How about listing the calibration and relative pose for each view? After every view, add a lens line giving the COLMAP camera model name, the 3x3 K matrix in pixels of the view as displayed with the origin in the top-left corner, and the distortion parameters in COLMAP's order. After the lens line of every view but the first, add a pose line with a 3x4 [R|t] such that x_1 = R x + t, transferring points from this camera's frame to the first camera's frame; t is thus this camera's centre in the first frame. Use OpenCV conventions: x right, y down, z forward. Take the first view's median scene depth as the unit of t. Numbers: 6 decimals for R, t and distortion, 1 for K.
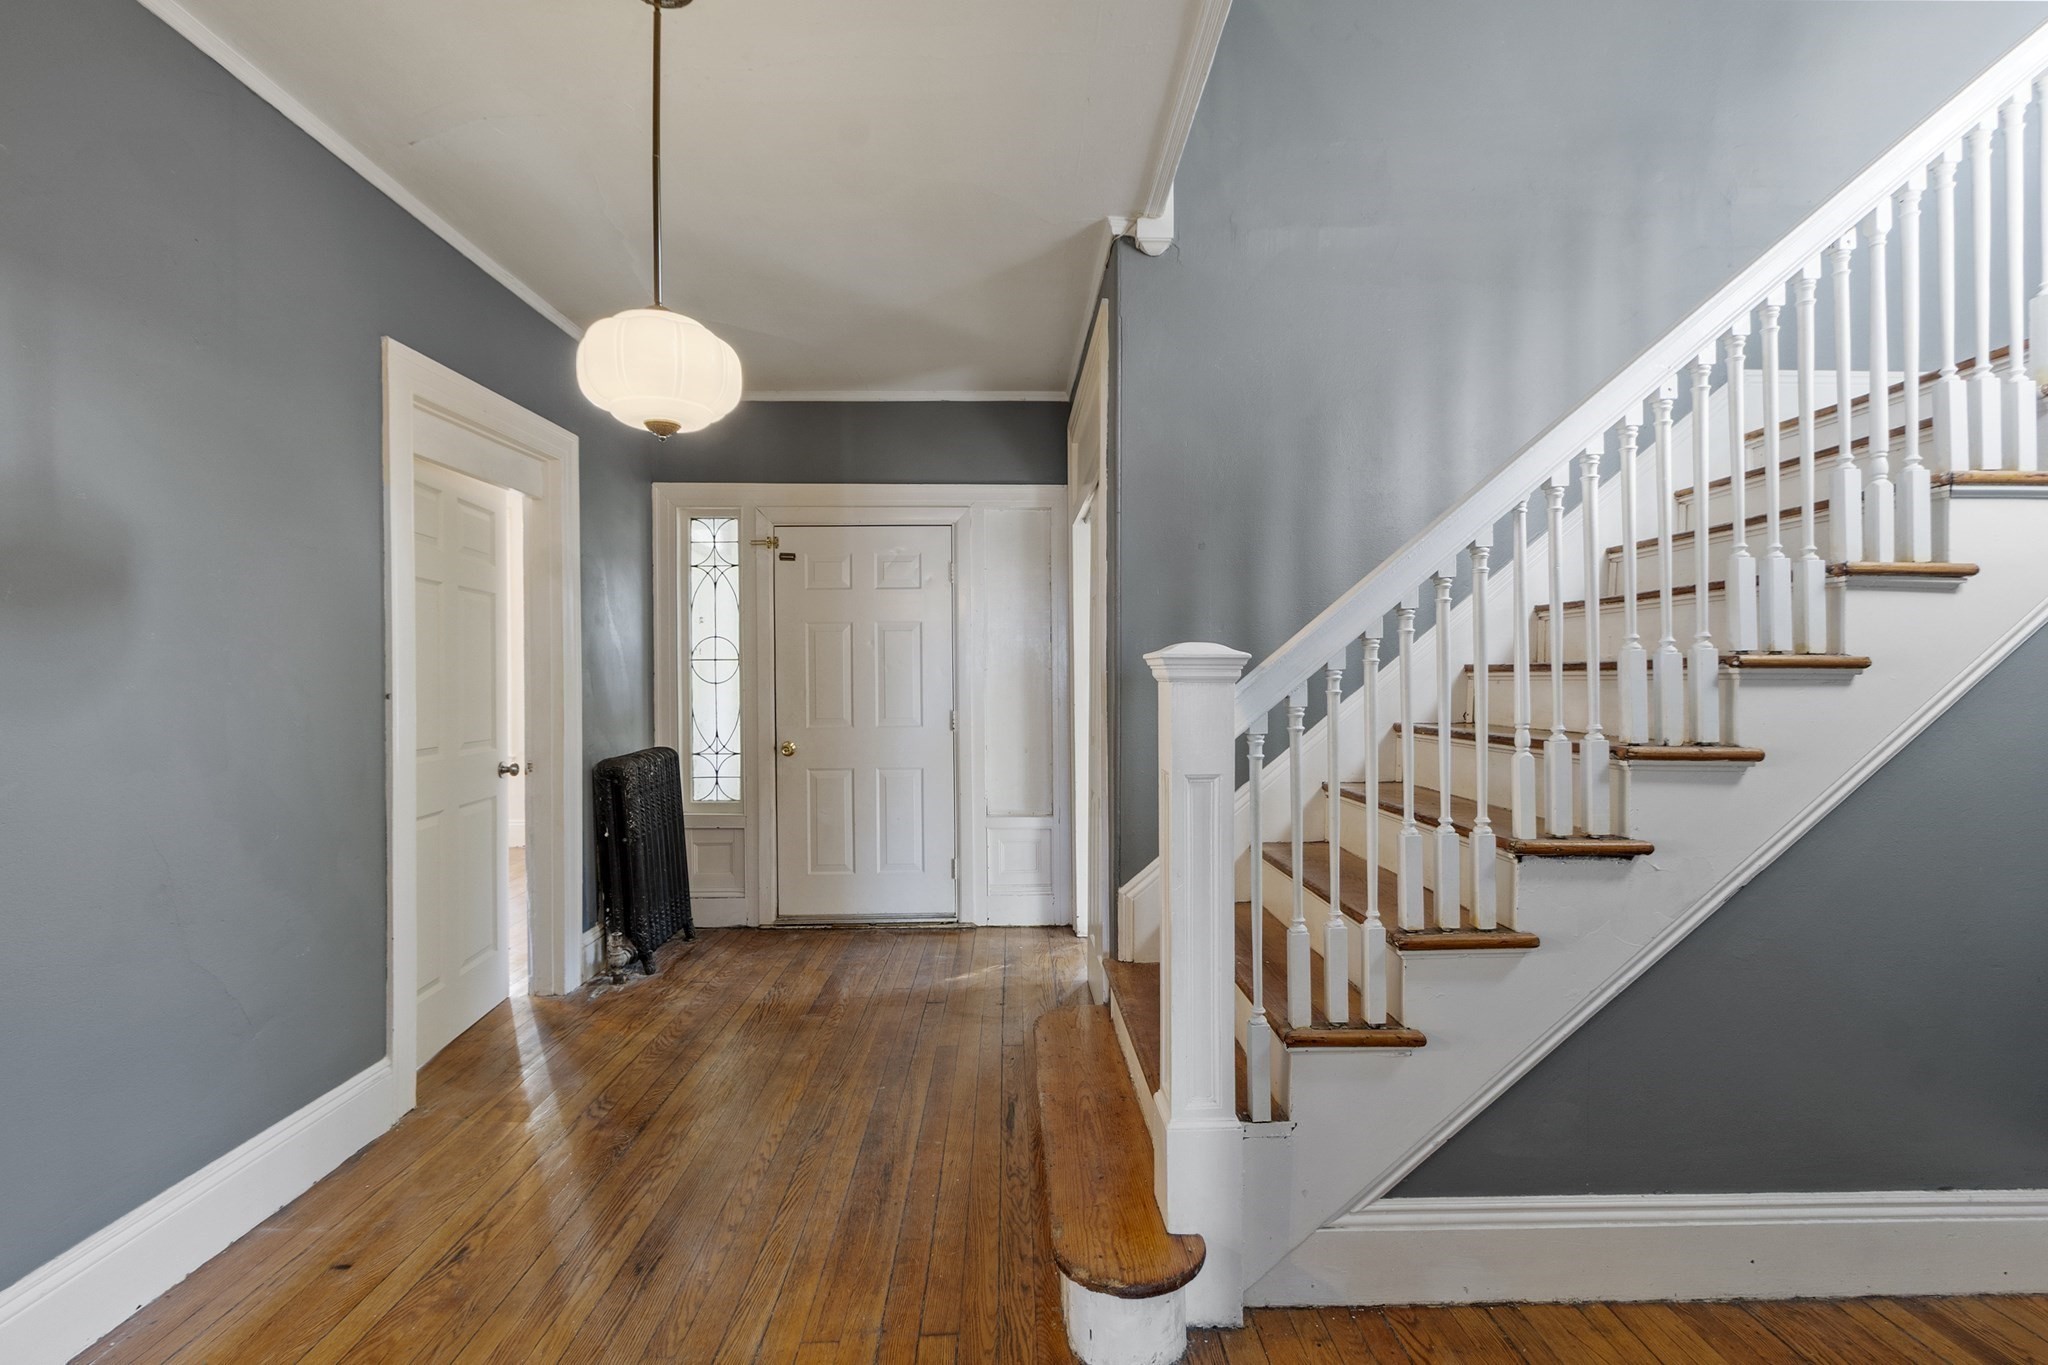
lens RADIAL K [[918.1, 0, 1029.0], [0, 918.1, 680.3], [0, 0, 1]] dist [0.013270, -0.000444]
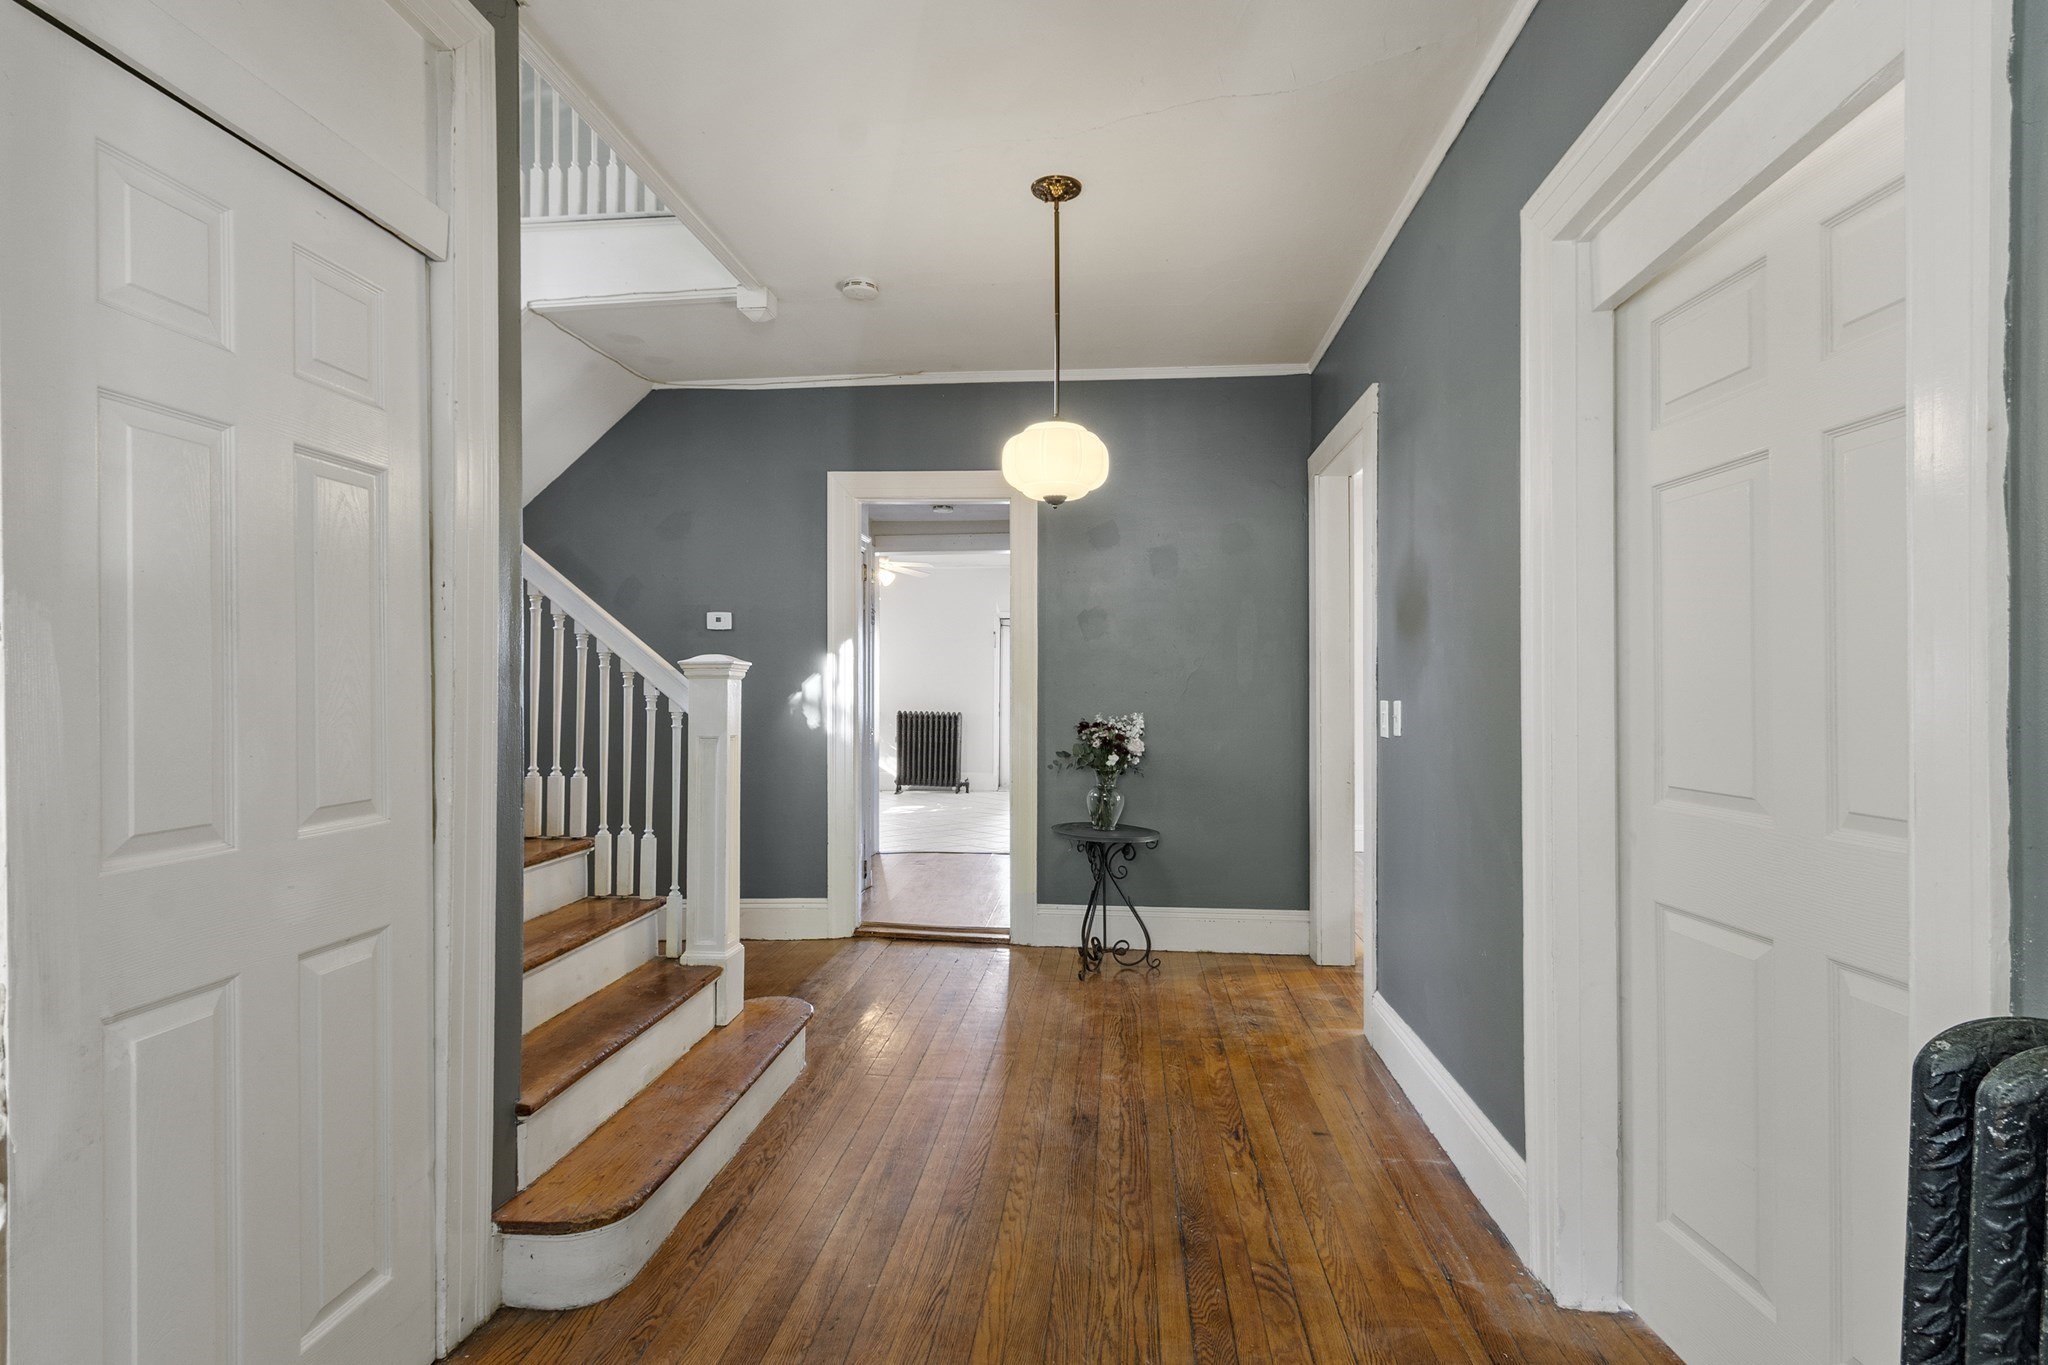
lens RADIAL K [[1010.1, 0, 1018.1], [0, 1010.1, 682.3], [0, 0, 1]] dist [-0.003248, 0.000022]
pose [[-0.992467, 0.005351, 0.122397, -0.386910], [0.005391, 0.999985, -0.000001, 0.010869], [-0.122395, 0.000659, -0.992481, 1.862290]]
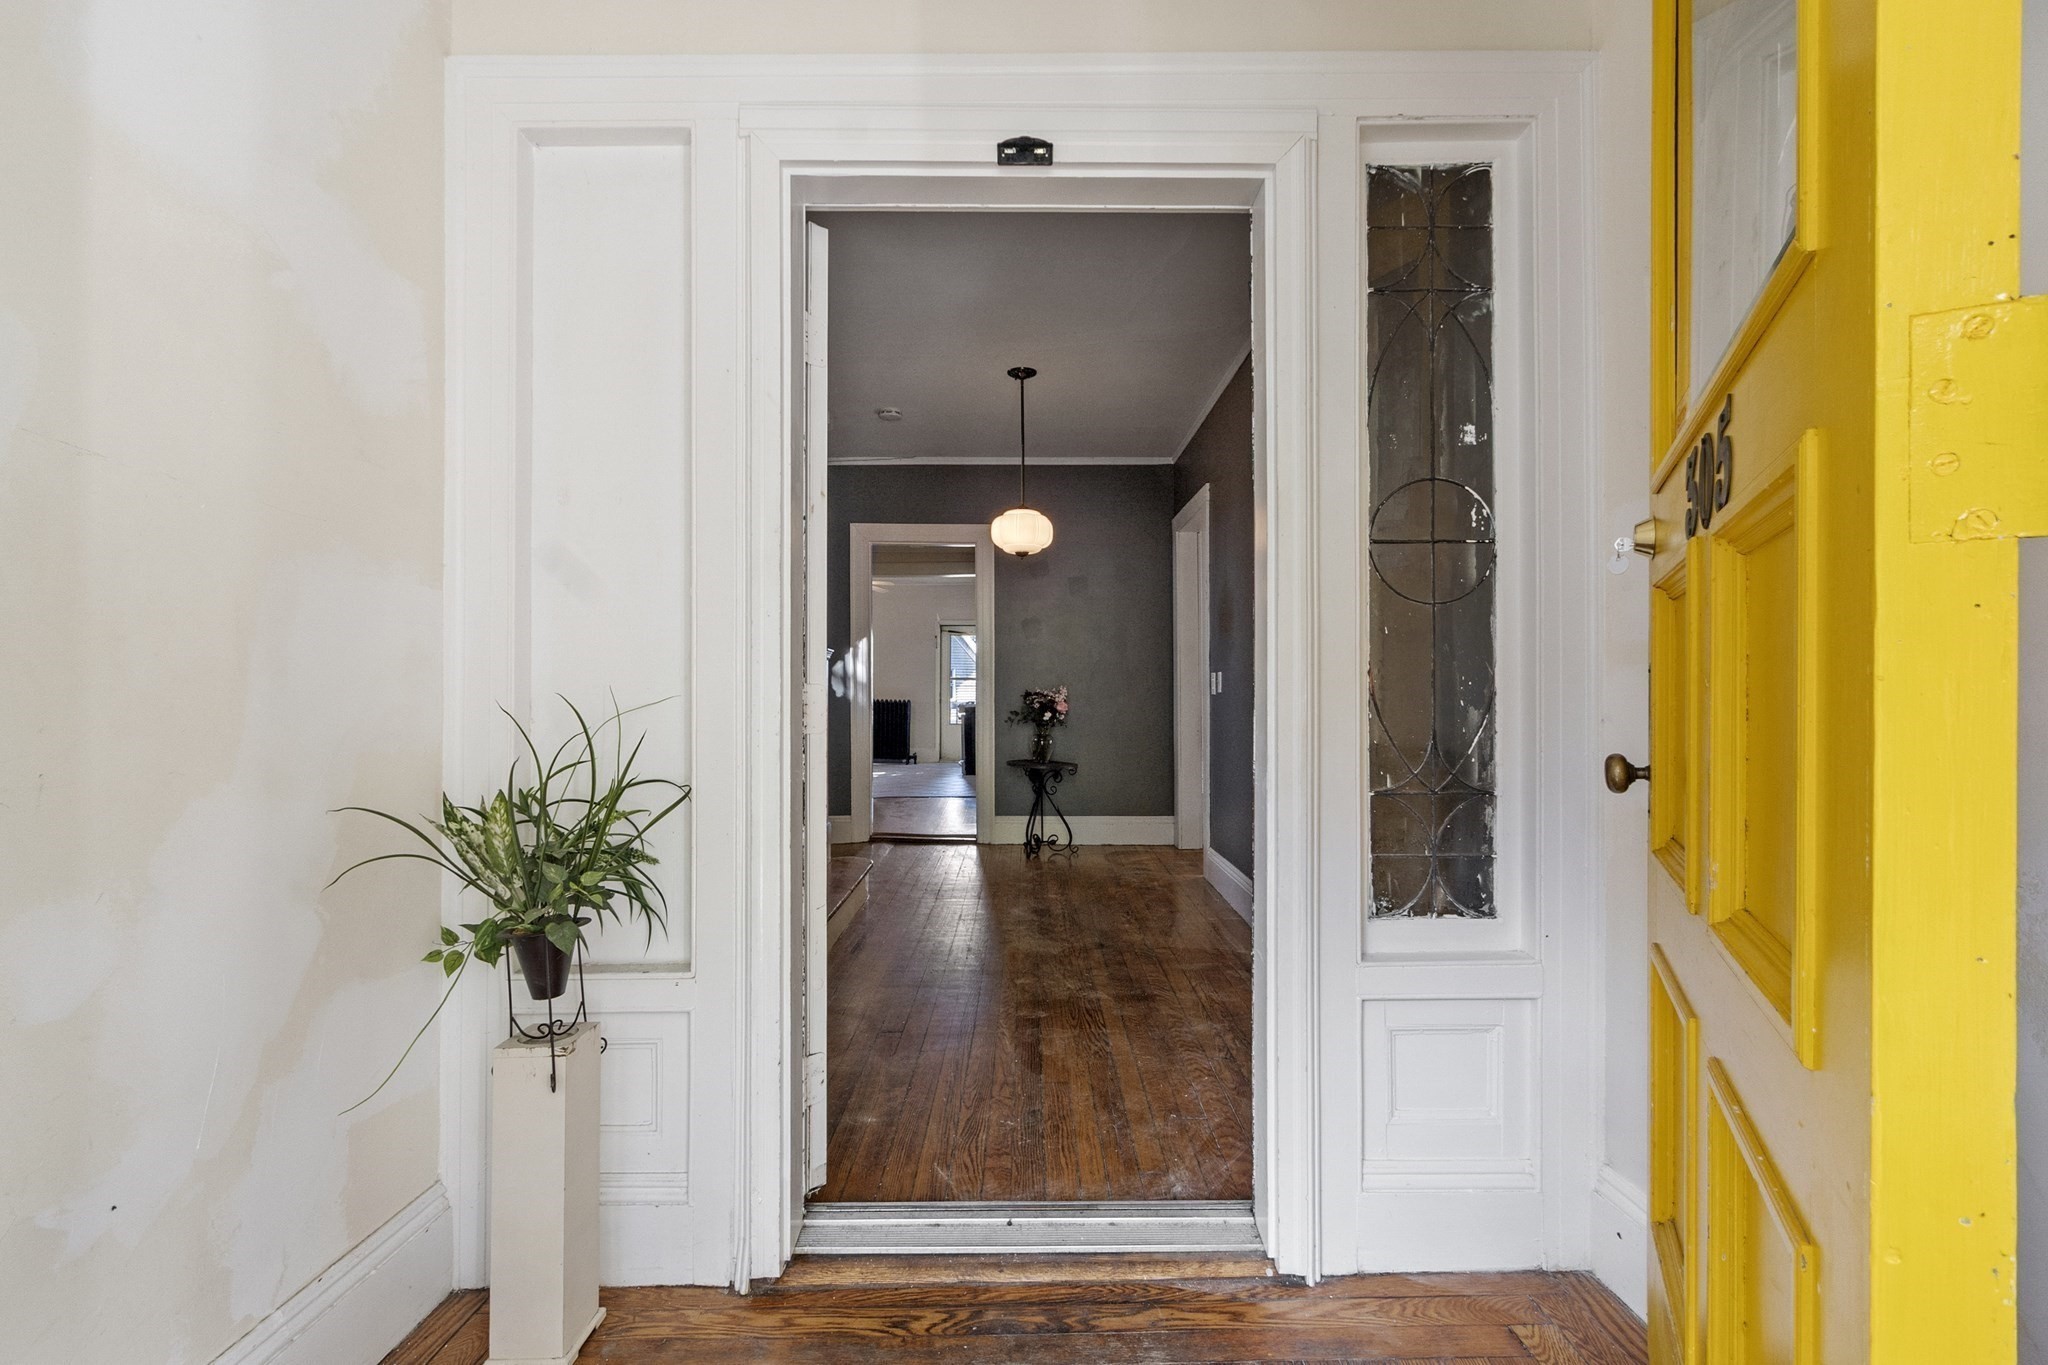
lens RADIAL K [[918.1, 0, 1025.8], [0, 918.1, 684.4], [0, 0, 1]] dist [0.013270, -0.000444]
pose [[-0.999748, 0.010492, 0.019846, -0.330356], [0.010528, 0.999943, 0.001720, 0.054634], [-0.019827, 0.001928, -0.999802, 2.500002]]
